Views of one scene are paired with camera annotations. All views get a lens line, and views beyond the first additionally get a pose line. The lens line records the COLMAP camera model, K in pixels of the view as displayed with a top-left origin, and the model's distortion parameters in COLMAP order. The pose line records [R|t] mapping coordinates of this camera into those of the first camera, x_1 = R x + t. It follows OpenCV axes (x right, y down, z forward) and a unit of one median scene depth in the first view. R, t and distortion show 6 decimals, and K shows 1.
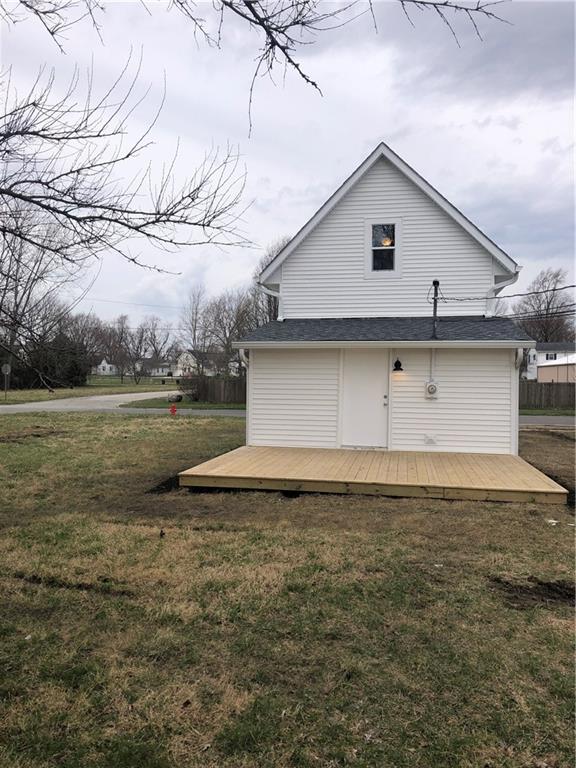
lens RADIAL K [[637.3, 0, 282.2], [0, 637.3, 381.1], [0, 0, 1]] dist [0.043866, -0.019744]
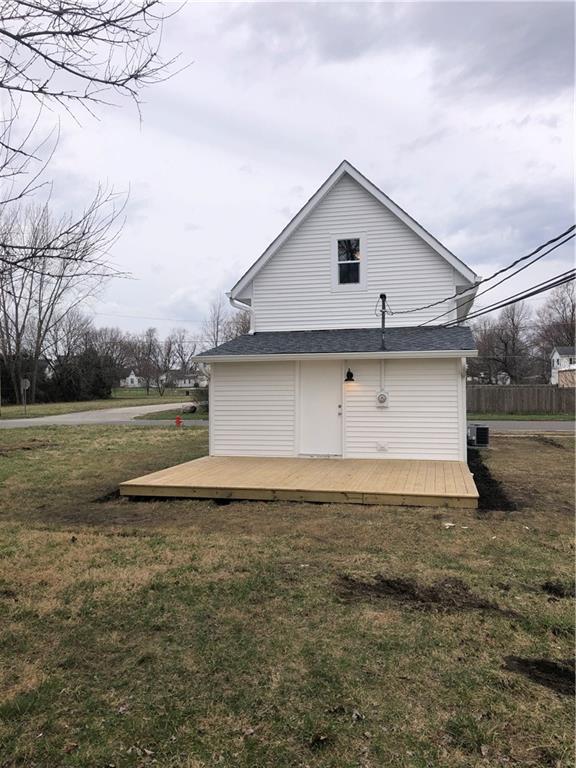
lens RADIAL K [[637.3, 0, 284.3], [0, 637.3, 380.4], [0, 0, 1]] dist [0.043866, -0.019744]
pose [[0.998646, -0.018949, -0.048448, 0.123637], [0.018237, 0.999720, -0.015101, -0.003877], [0.048720, 0.014197, 0.998712, -0.037648]]
